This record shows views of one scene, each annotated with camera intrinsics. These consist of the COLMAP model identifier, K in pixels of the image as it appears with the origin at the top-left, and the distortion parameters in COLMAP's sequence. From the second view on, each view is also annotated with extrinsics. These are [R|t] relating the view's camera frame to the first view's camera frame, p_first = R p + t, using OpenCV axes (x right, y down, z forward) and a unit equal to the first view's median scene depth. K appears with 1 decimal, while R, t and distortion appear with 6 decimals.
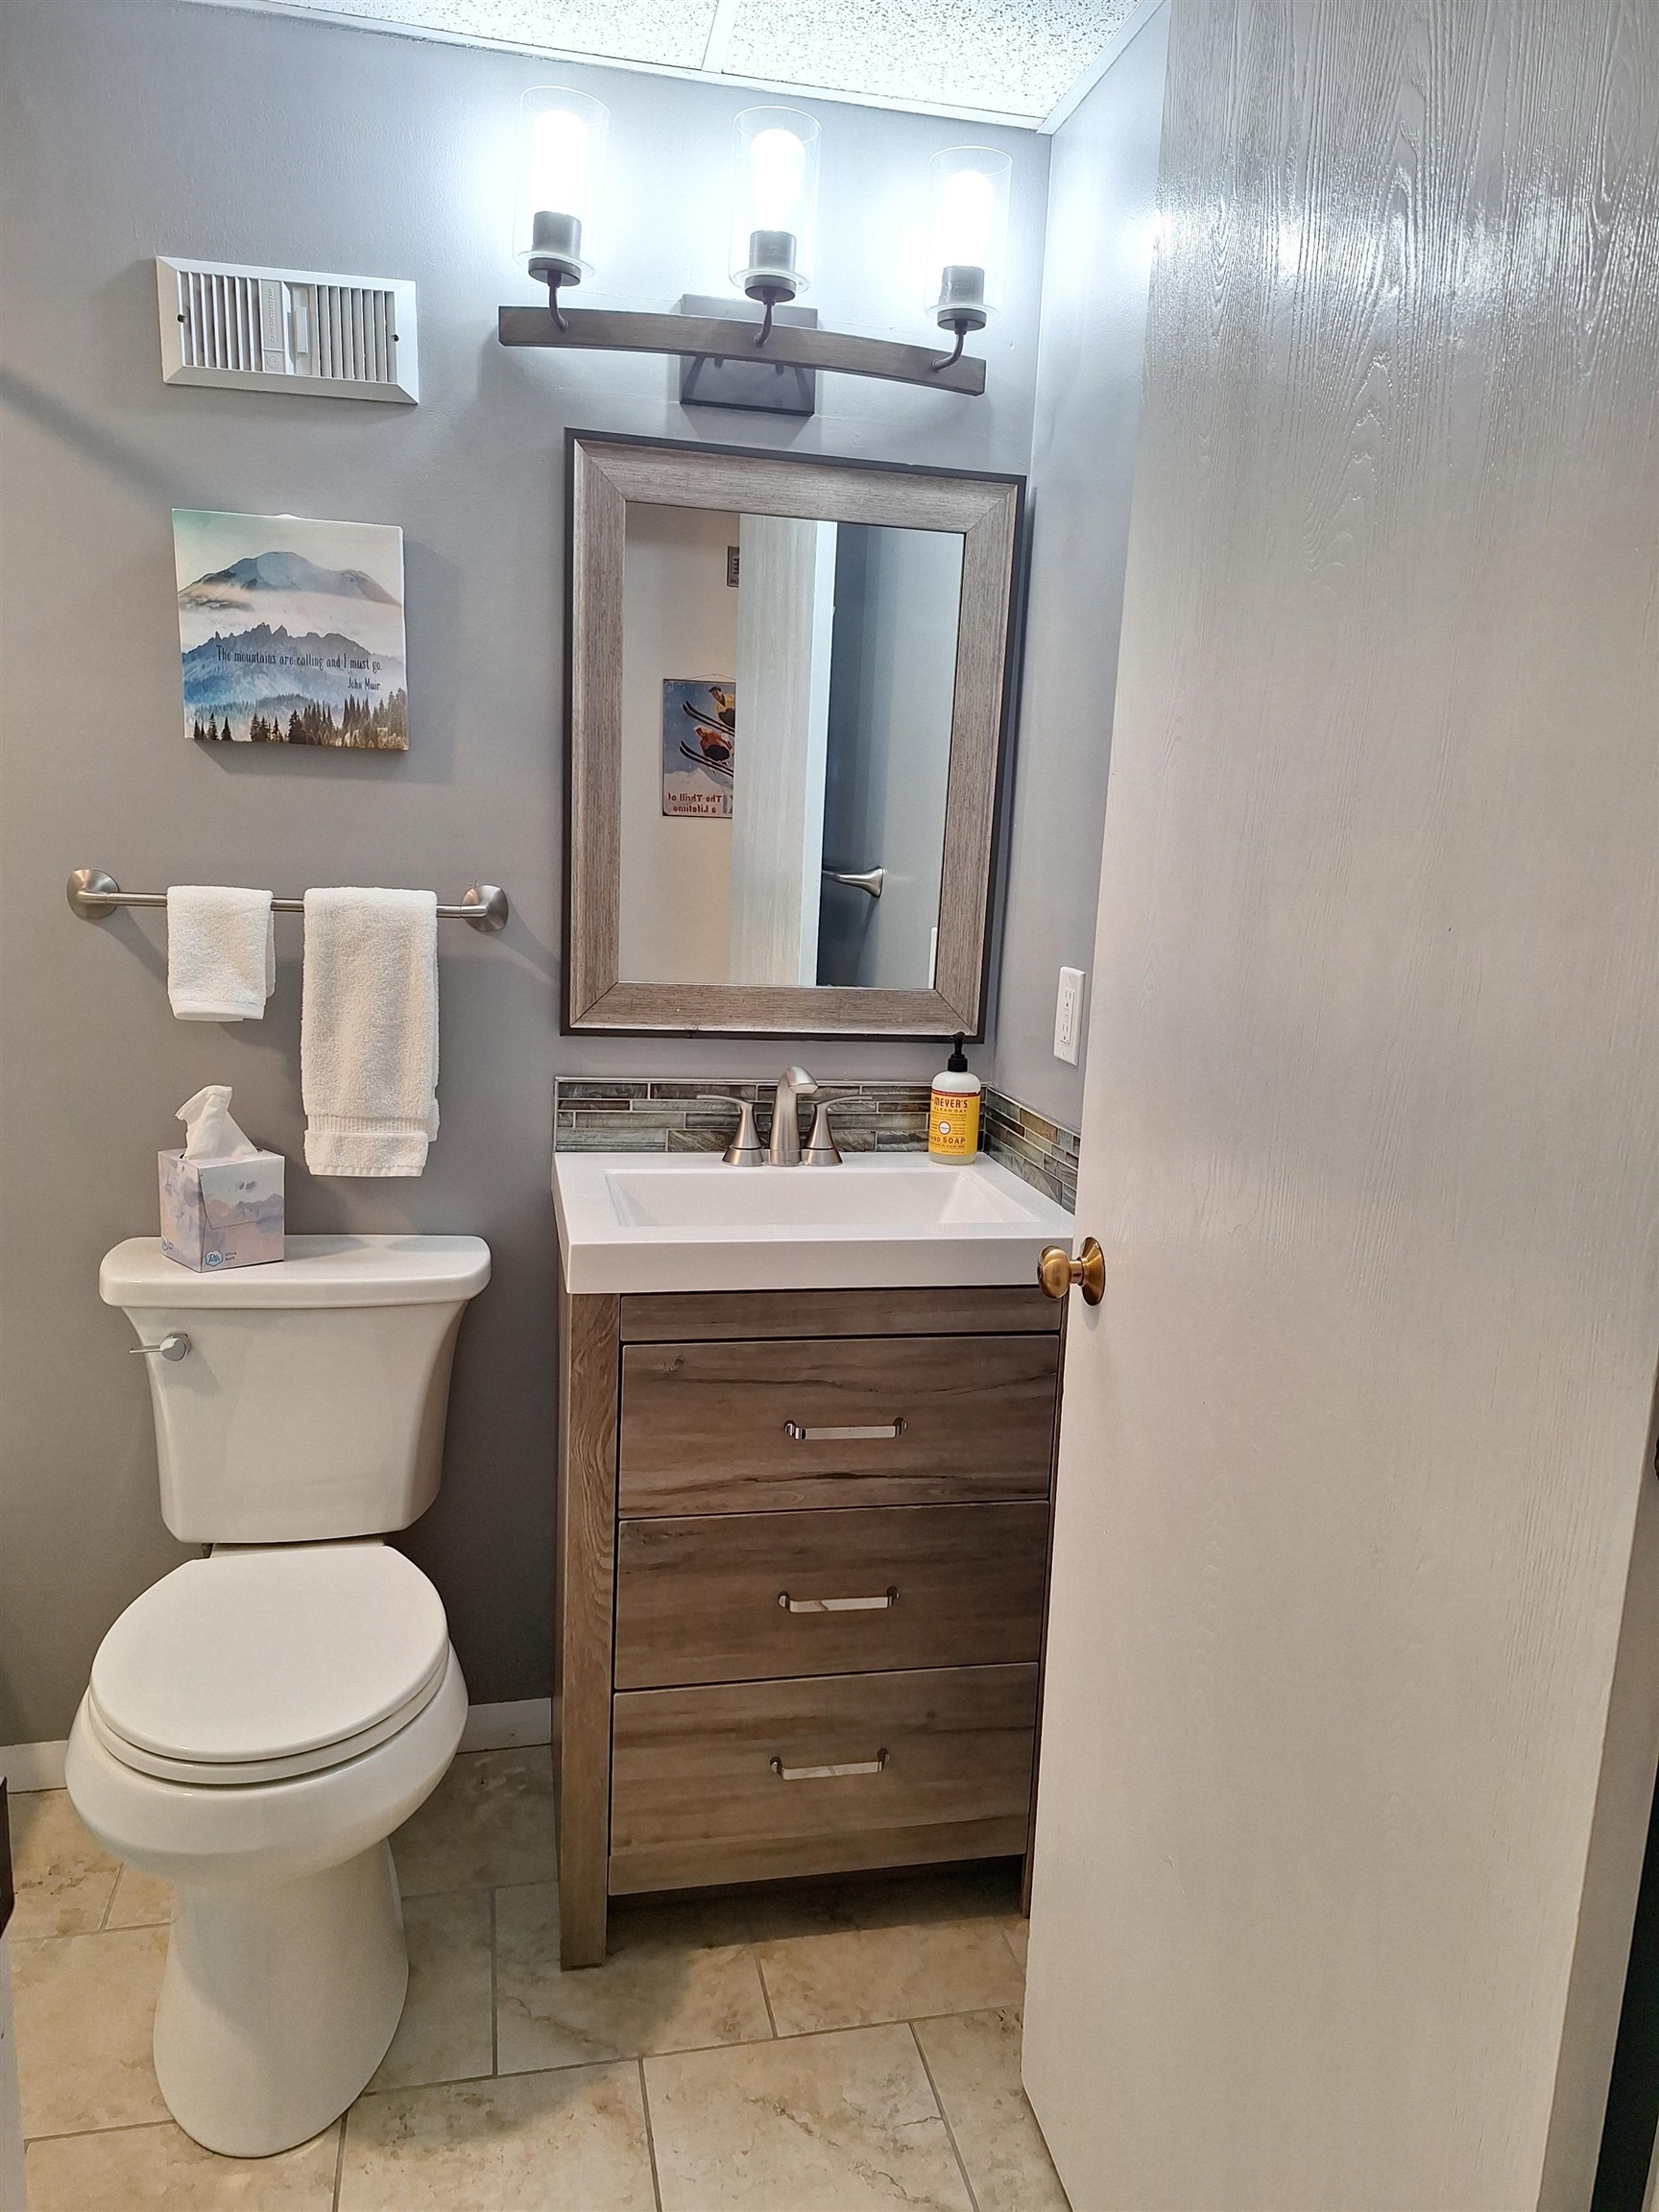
lens RADIAL K [[1536.5, 0, 828.3], [0, 1536.5, 1113.8], [0, 0, 1]] dist [0.091081, -0.107832]
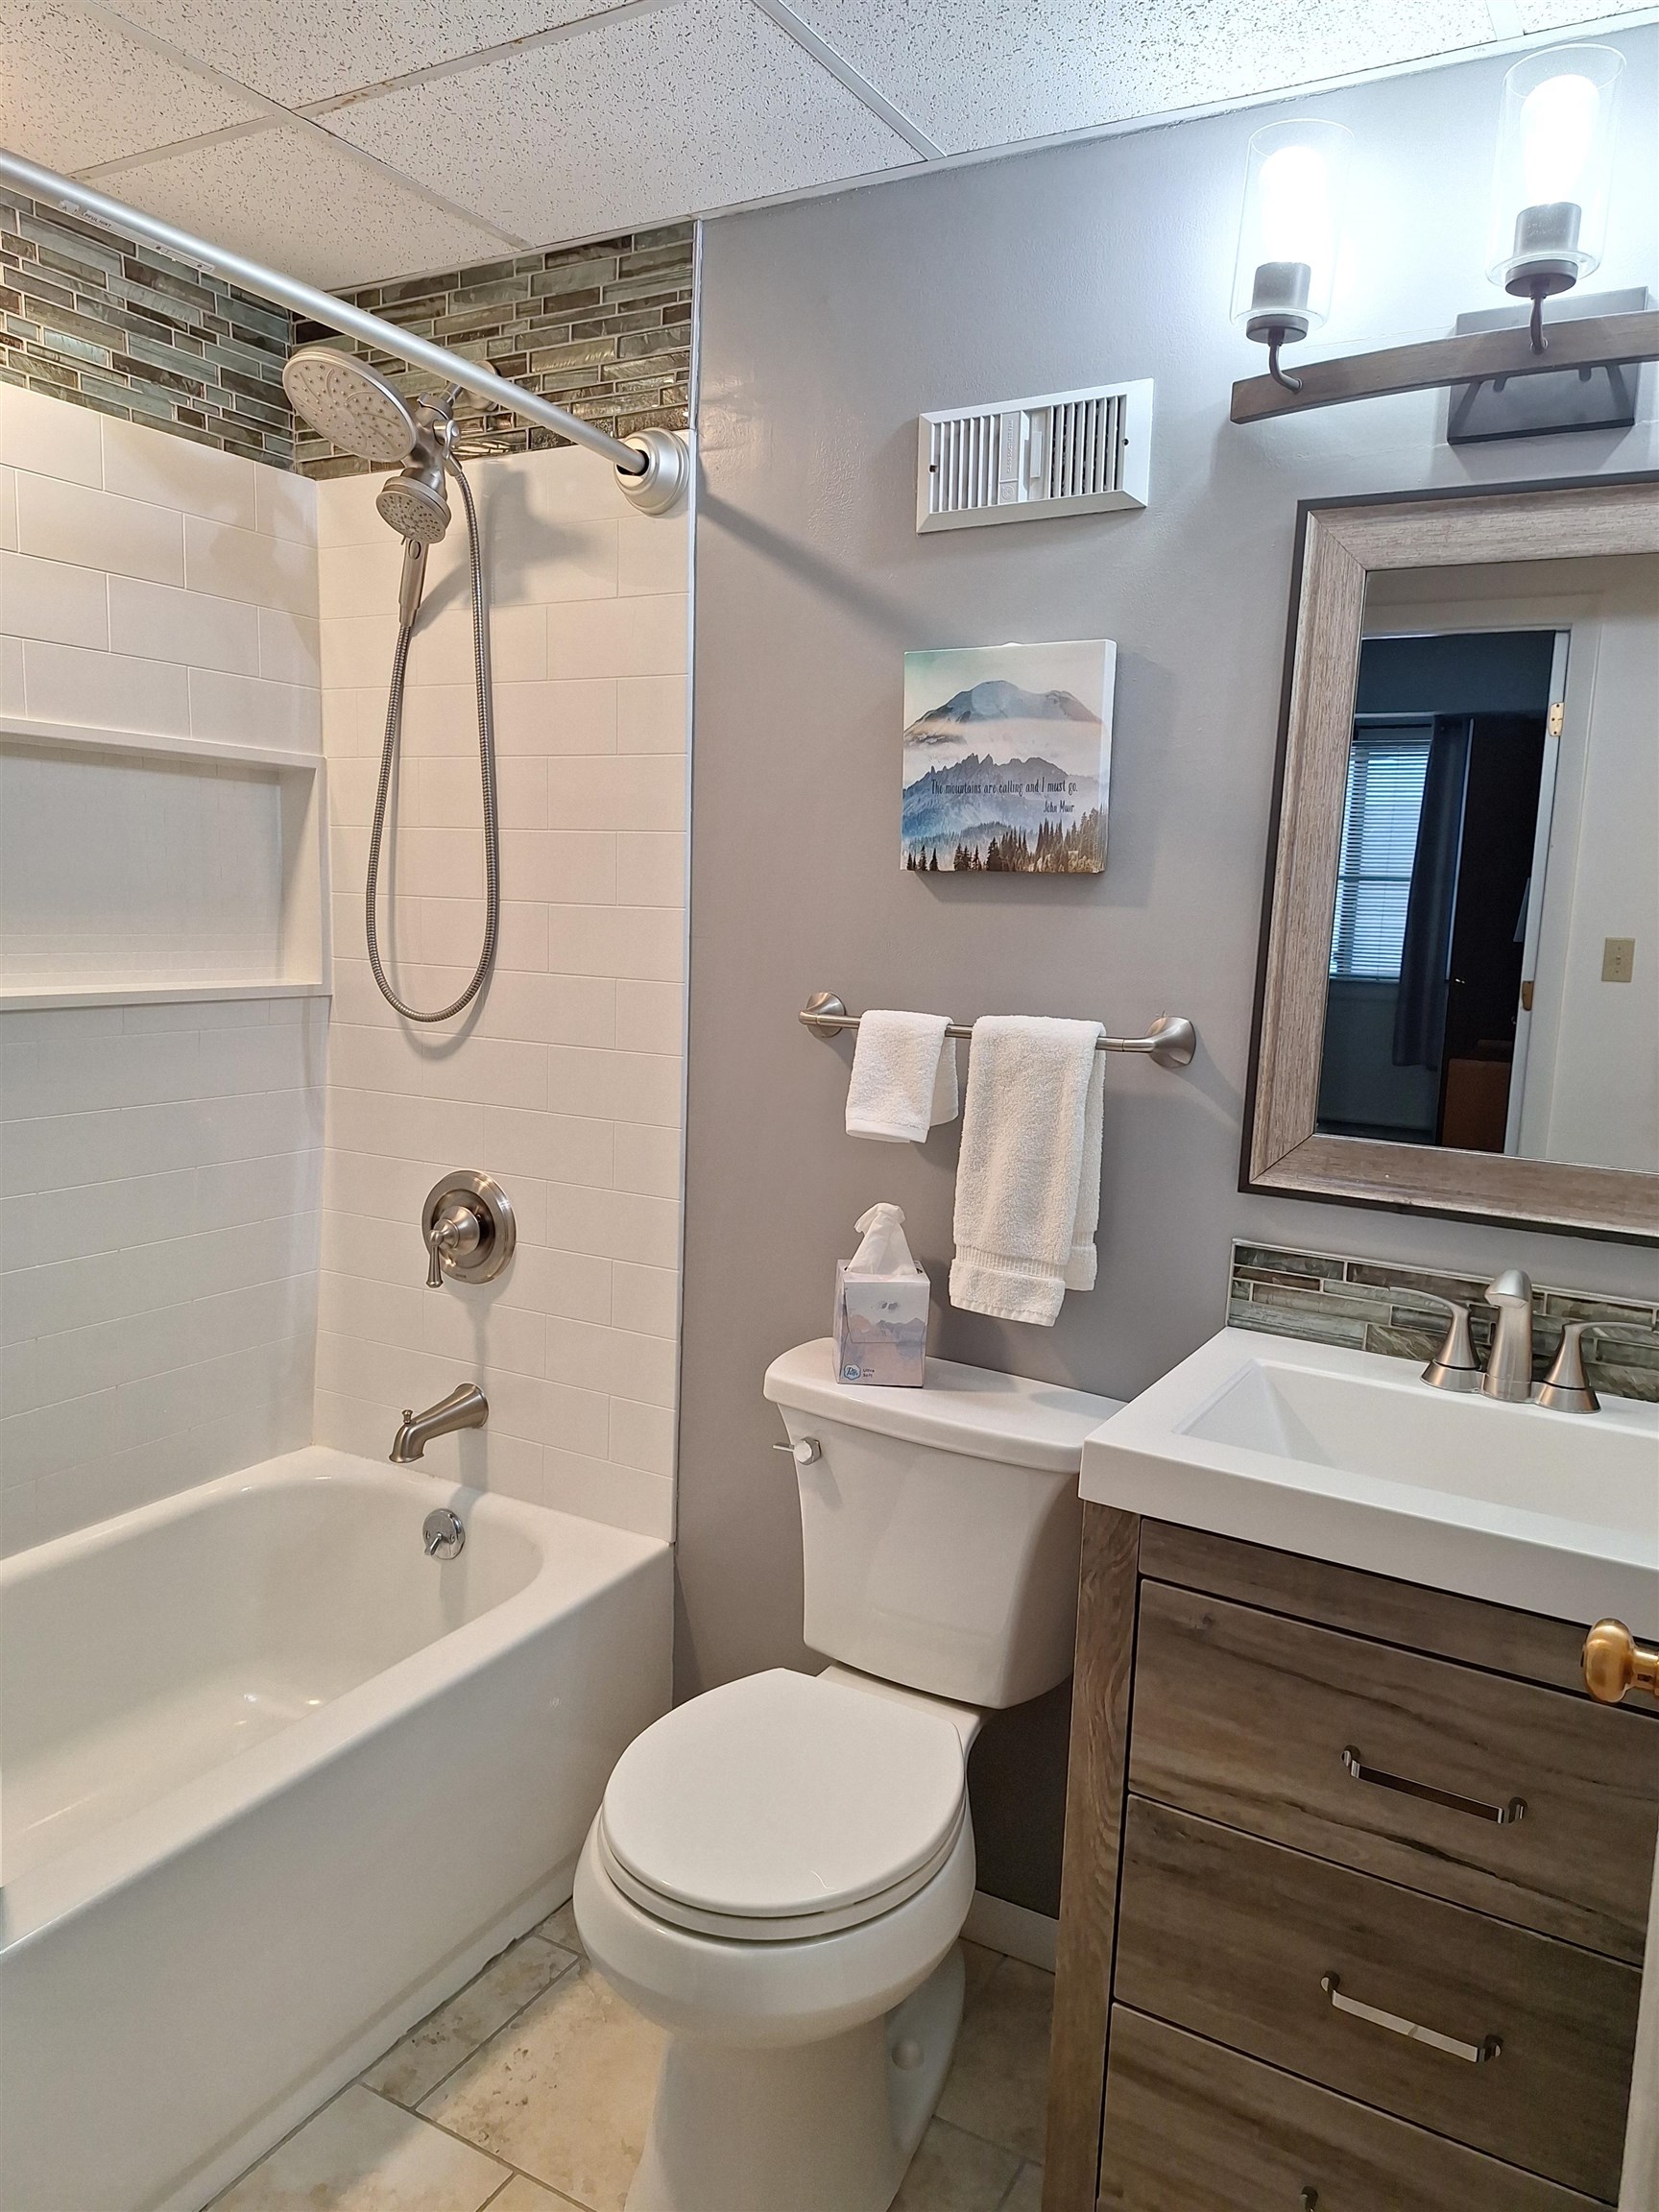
lens RADIAL K [[1519.6, 0, 829.5], [0, 1519.6, 1106.0], [0, 0, 1]] dist [0.119508, -0.145306]
pose [[0.742182, 0.078619, -0.665572, 0.241184], [-0.127471, 0.991527, -0.025021, -0.052044], [0.657965, 0.103411, 0.745915, 0.223052]]
